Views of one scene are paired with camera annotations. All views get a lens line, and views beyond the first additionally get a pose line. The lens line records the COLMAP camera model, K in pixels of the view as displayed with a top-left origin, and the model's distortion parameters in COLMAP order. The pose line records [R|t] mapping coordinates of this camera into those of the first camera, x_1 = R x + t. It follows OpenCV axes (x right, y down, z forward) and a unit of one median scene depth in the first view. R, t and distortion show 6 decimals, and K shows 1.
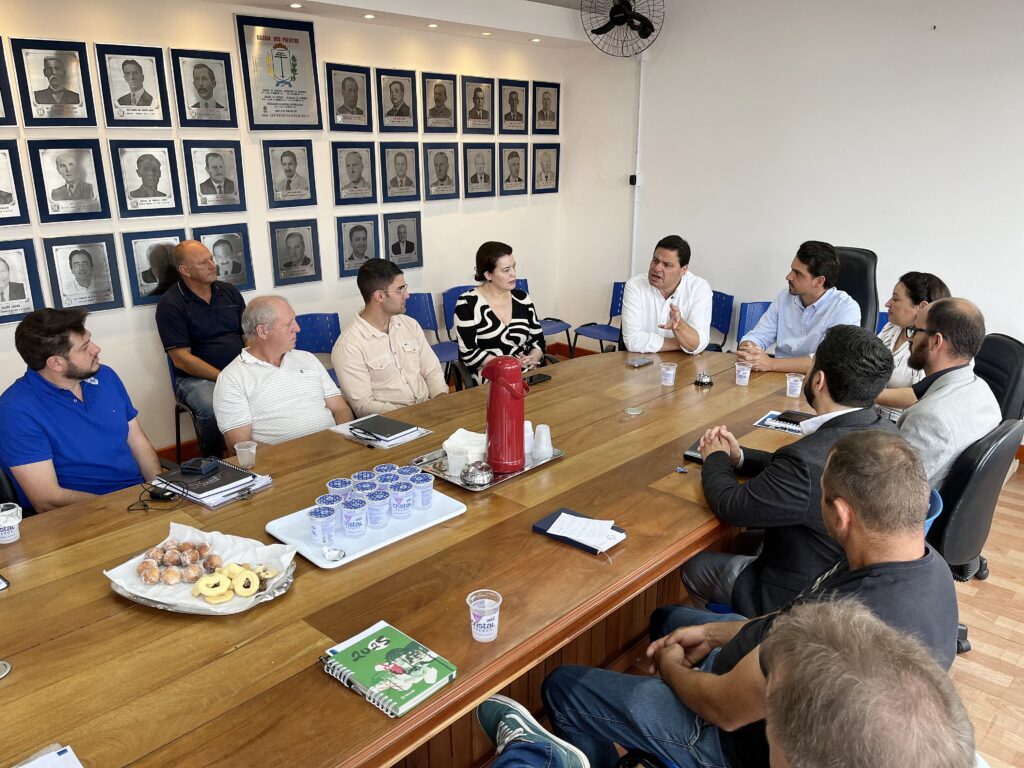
lens RADIAL K [[773.0, 0, 511.1], [0, 773.0, 387.7], [0, 0, 1]] dist [-0.002632, -0.009745]
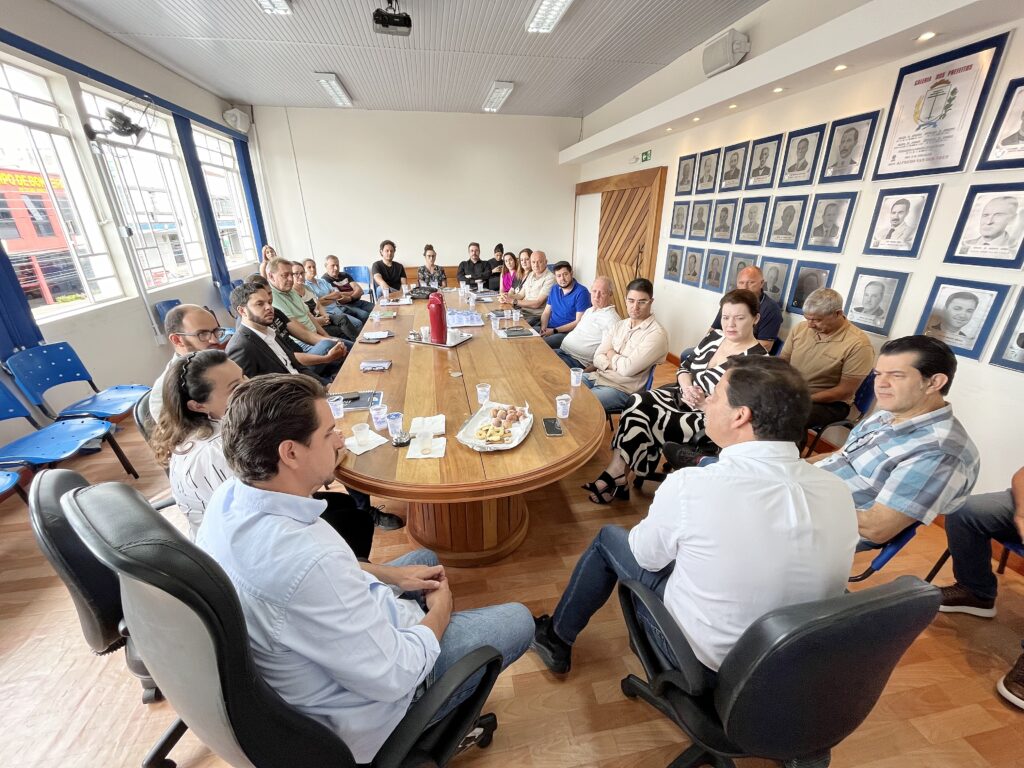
lens RADIAL K [[416.4, 0, 508.2], [0, 416.4, 381.3], [0, 0, 1]] dist [-0.001690, -0.000283]
pose [[-0.591862, 0.293004, -0.750898, 0.509362], [-0.239575, 0.825542, 0.510965, -0.279631], [0.769613, 0.482317, -0.418410, 1.000602]]
